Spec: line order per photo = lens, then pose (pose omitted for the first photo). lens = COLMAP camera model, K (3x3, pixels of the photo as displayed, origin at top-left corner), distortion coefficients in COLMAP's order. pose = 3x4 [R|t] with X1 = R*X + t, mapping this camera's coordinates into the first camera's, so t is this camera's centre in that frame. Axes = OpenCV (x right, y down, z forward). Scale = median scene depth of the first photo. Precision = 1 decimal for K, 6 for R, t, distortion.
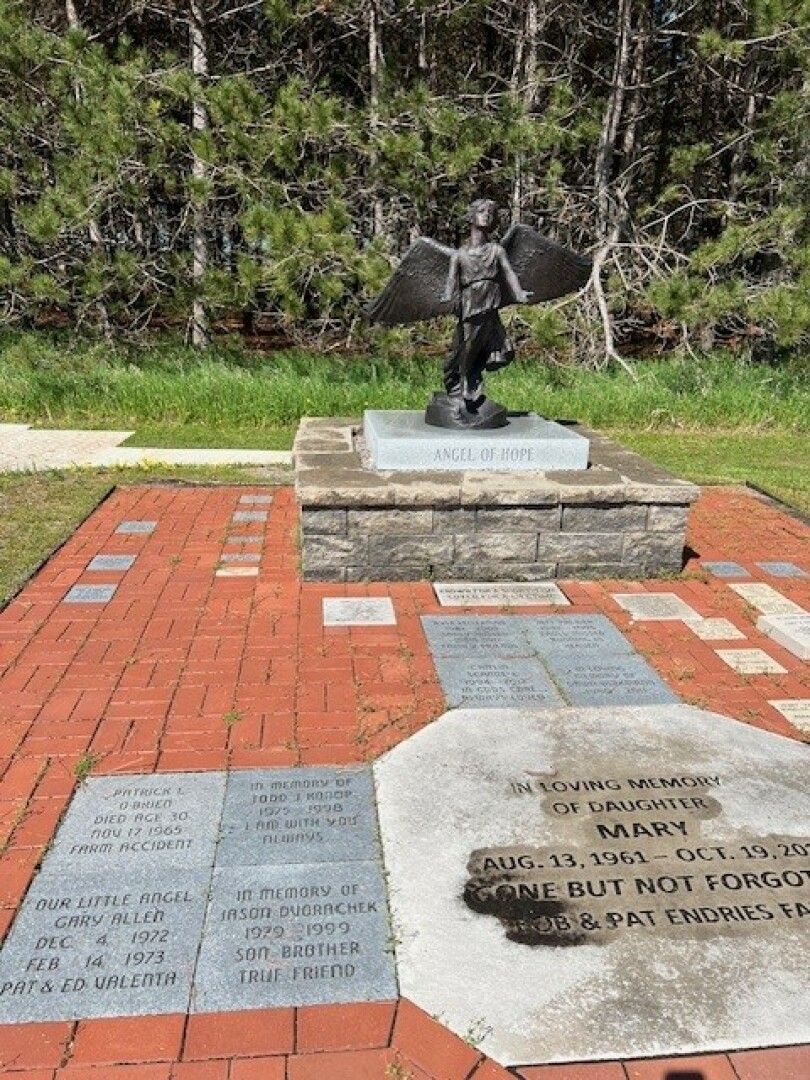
lens RADIAL K [[816.4, 0, 404.2], [0, 816.4, 564.0], [0, 0, 1]] dist [0.040530, -0.053976]
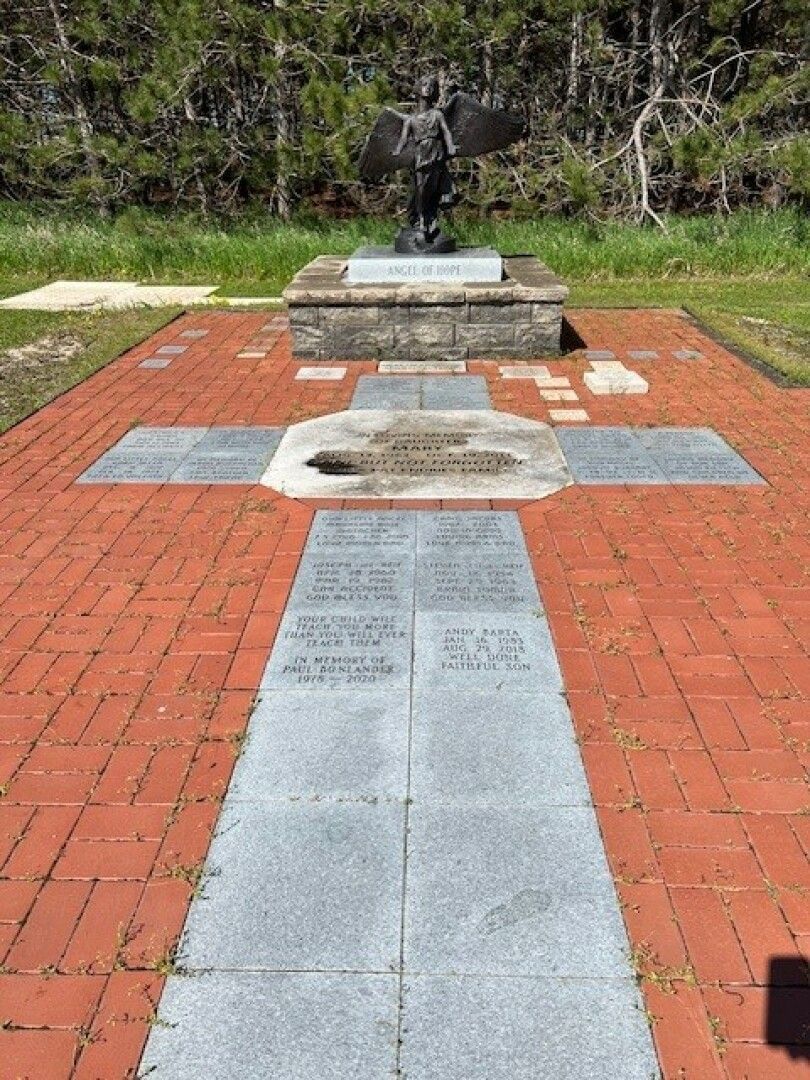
lens RADIAL K [[816.4, 0, 404.2], [0, 816.4, 564.0], [0, 0, 1]] dist [0.040530, -0.053976]
pose [[0.989678, 0.029804, -0.140176, 0.289009], [-0.010889, 0.990947, 0.133815, 0.183854], [0.142895, -0.130907, 0.981042, -0.465976]]
